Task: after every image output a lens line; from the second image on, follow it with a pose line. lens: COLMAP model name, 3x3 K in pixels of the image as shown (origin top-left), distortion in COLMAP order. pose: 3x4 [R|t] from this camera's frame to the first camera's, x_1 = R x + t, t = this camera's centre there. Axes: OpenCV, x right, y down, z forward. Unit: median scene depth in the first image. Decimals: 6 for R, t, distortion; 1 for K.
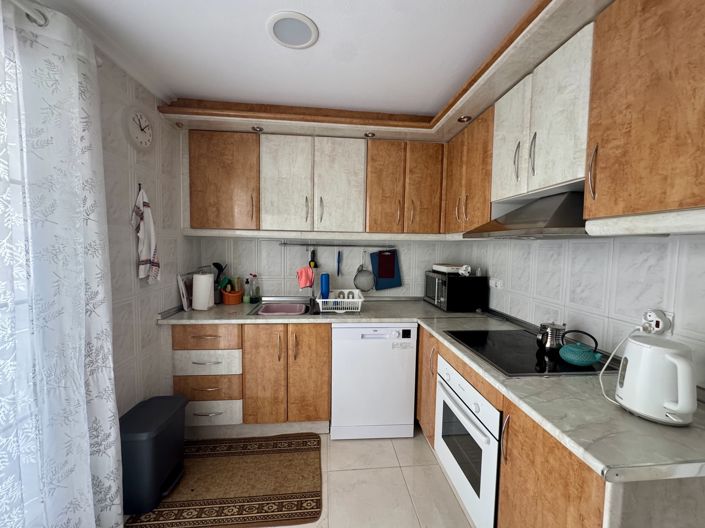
lens RADIAL K [[281.3, 0, 352.6], [0, 281.3, 263.3], [0, 0, 1]] dist [0.001908, -0.002796]
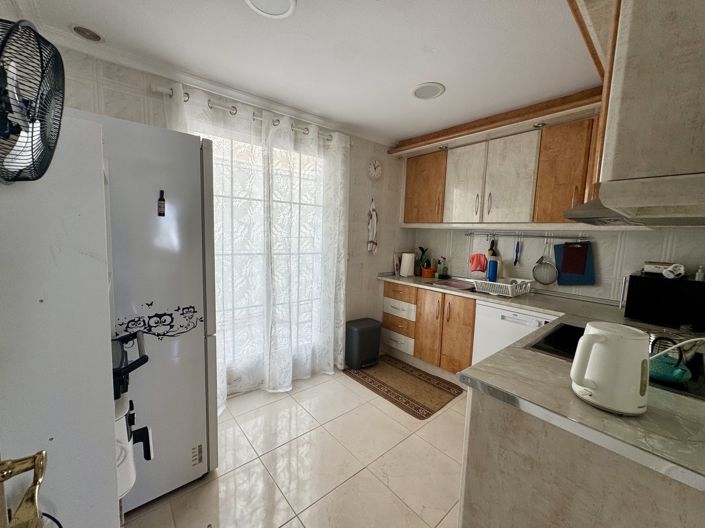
lens RADIAL K [[281.3, 0, 353.6], [0, 281.3, 262.5], [0, 0, 1]] dist [0.001908, -0.002796]
pose [[0.576274, 0.088517, -0.812449, 0.559147], [-0.077634, 0.995551, 0.053400, 0.031762], [0.813561, 0.032301, 0.580582, -0.115528]]
